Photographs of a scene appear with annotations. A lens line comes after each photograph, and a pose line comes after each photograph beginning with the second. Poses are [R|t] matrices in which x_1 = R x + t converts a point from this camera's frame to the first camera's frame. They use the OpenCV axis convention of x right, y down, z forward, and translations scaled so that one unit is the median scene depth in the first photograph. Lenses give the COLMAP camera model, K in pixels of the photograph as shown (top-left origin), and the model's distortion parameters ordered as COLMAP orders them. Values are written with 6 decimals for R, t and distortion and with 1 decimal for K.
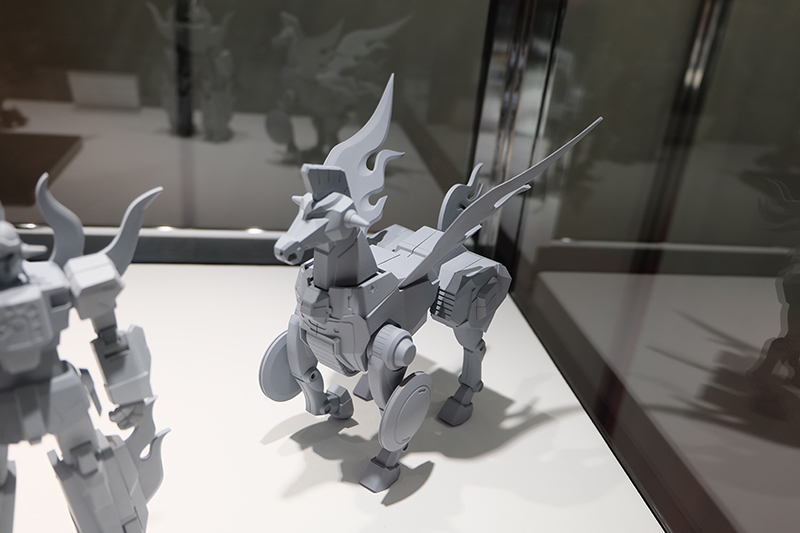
lens RADIAL K [[704.0, 0, 405.1], [0, 704.0, 274.9], [0, 0, 1]] dist [-0.035725, 0.000411]
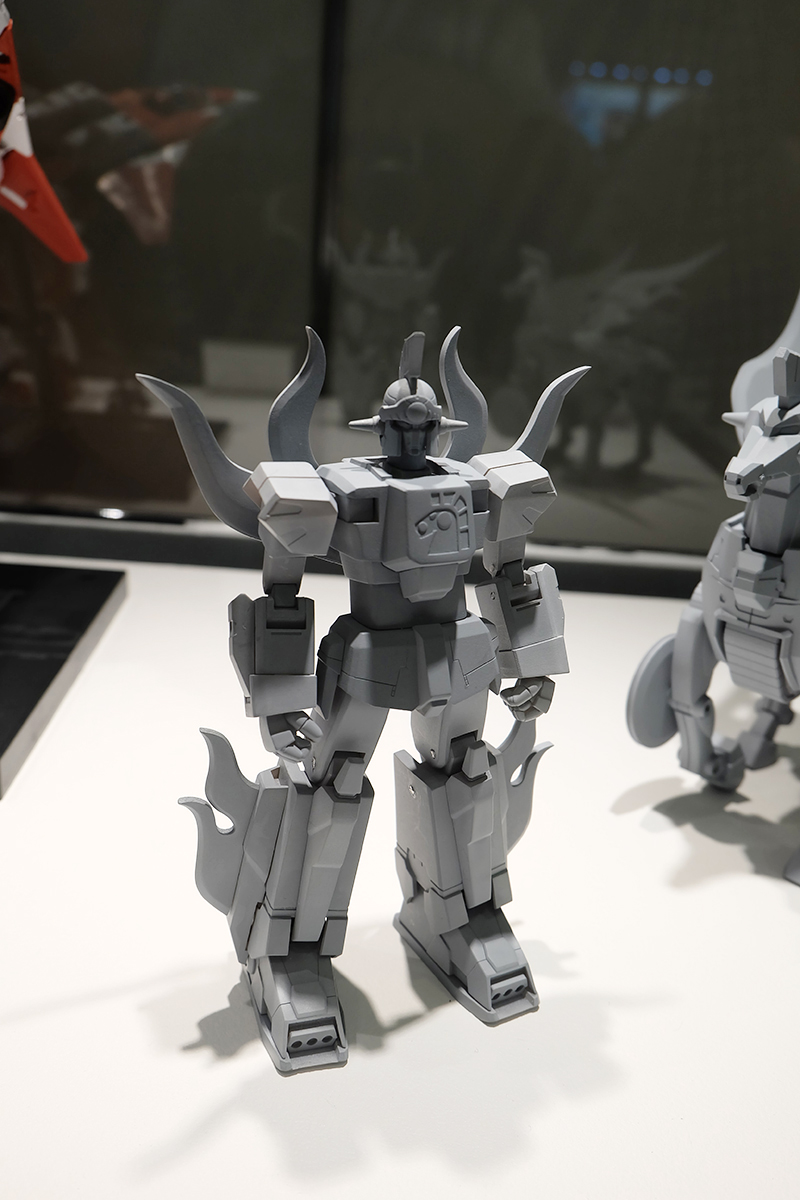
lens RADIAL K [[1056.1, 0, 398.7], [0, 1056.1, 592.9], [0, 0, 1]] dist [-0.035725, 0.000411]
pose [[0.981995, 0.035924, -0.185458, -0.274695], [-0.051491, 0.995479, -0.079817, 0.152996], [0.181752, 0.087930, 0.979405, -0.011038]]
